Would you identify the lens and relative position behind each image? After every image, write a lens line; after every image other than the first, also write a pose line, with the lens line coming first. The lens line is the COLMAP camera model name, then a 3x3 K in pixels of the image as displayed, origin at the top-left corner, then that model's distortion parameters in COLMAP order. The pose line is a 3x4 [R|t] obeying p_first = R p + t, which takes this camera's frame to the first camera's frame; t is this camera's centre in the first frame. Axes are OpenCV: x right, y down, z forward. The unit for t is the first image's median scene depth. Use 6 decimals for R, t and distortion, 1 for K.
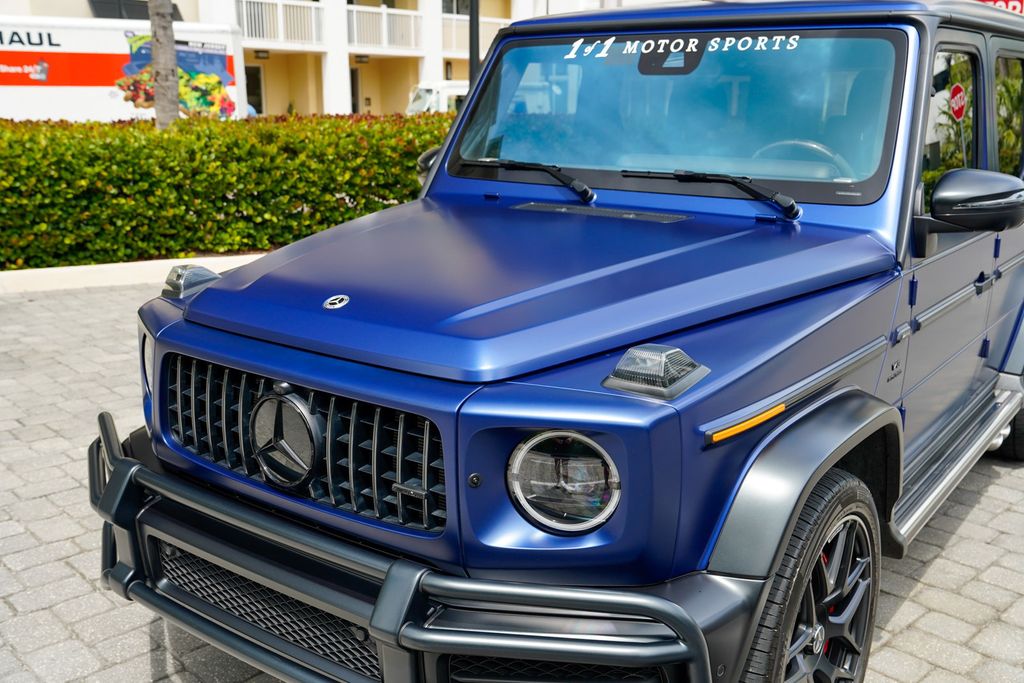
lens RADIAL K [[986.1, 0, 516.5], [0, 986.1, 353.1], [0, 0, 1]] dist [-0.009913, 0.115017]
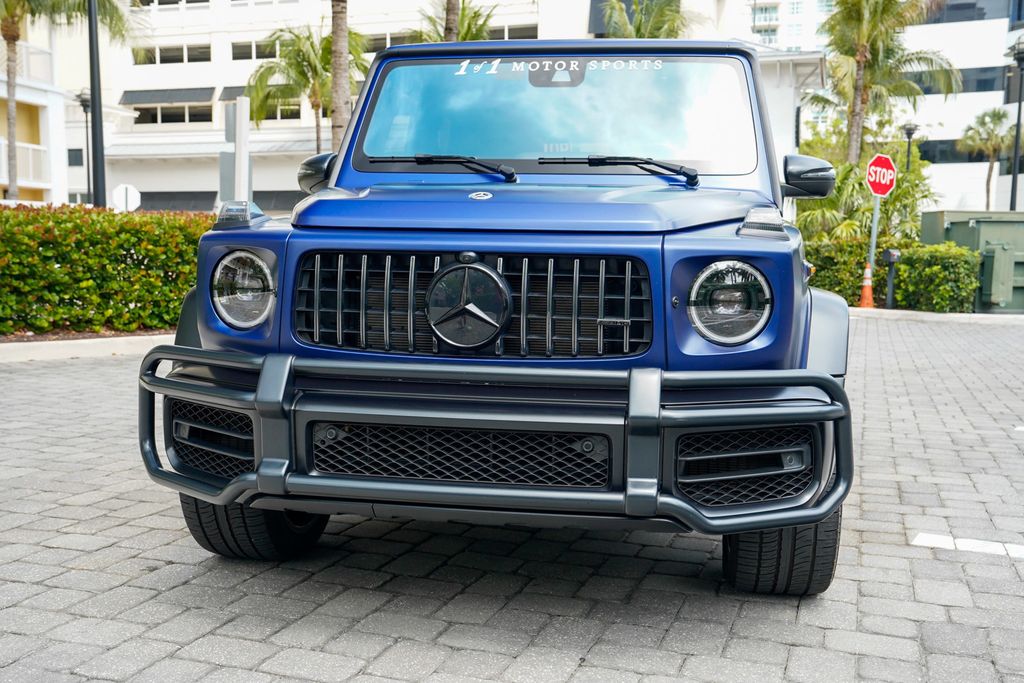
lens RADIAL K [[994.3, 0, 520.5], [0, 994.3, 358.1], [0, 0, 1]] dist [-0.014485, 0.134571]
pose [[0.887146, -0.040351, 0.459721, -0.190550], [0.105902, 0.987386, -0.117699, 0.077266], [-0.449173, 0.153101, 0.880229, -0.005408]]
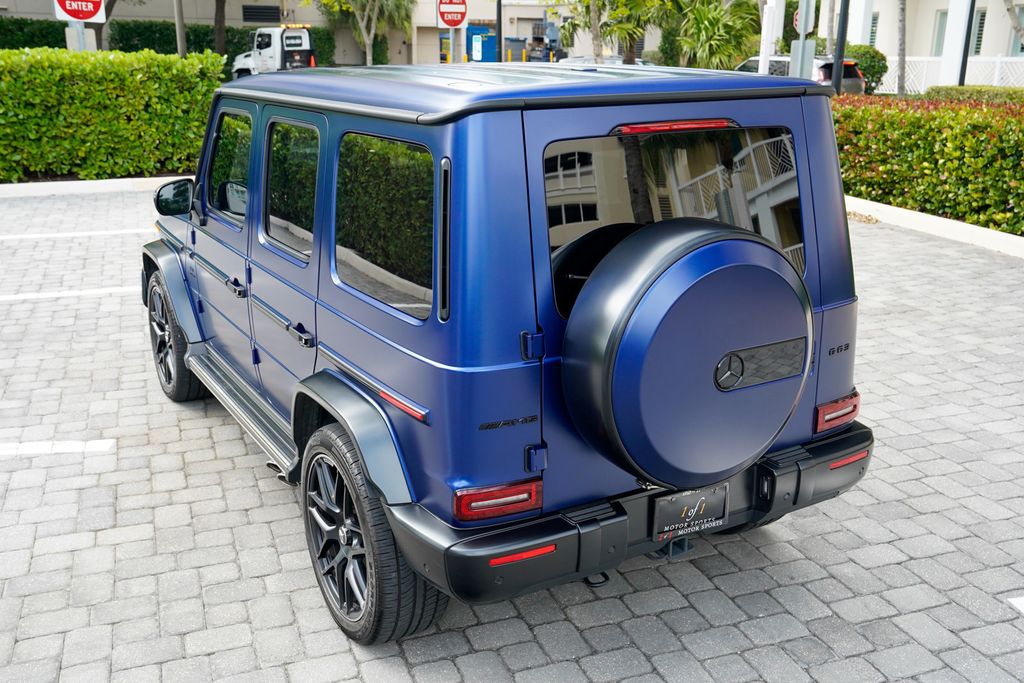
lens RADIAL K [[1009.4, 0, 512.6], [0, 1009.4, 358.3], [0, 0, 1]] dist [0.005810, 0.091453]
pose [[-0.397386, 0.274188, -0.875731, 0.658869], [-0.227626, 0.895039, 0.383525, -0.252877], [0.888972, 0.351747, -0.293264, 0.755015]]
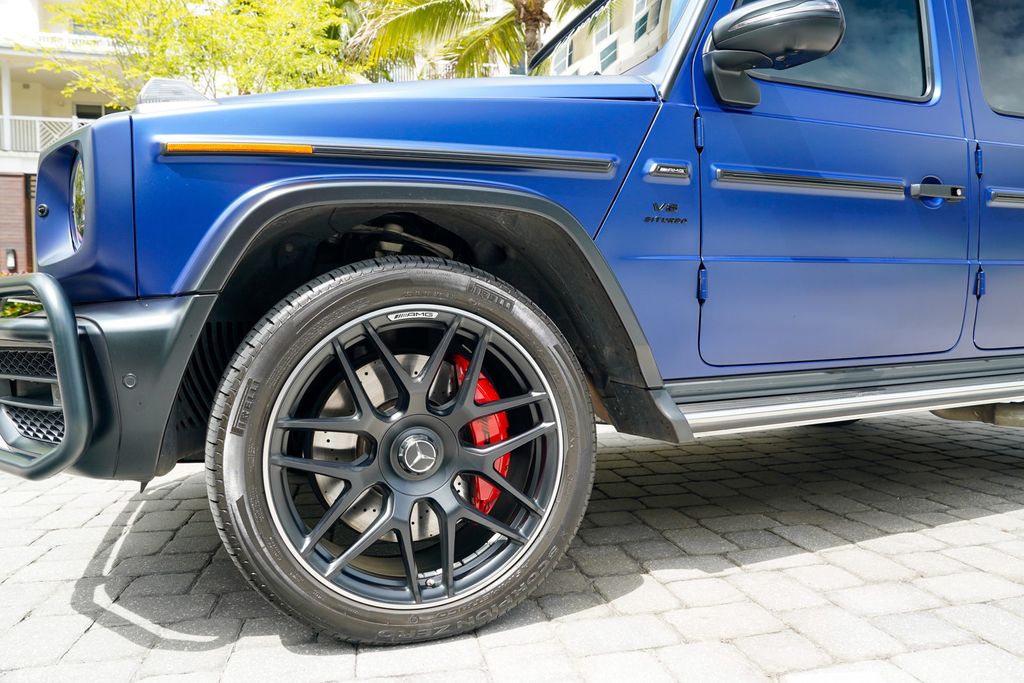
lens RADIAL K [[703.8, 0, 518.0], [0, 703.8, 343.2], [0, 0, 1]] dist [-0.118723, 0.087934]
pose [[0.852215, -0.000313, -0.523192, 0.202302], [-0.106446, 0.978981, -0.173972, 0.085474], [0.512250, 0.203953, 0.834268, 0.152566]]
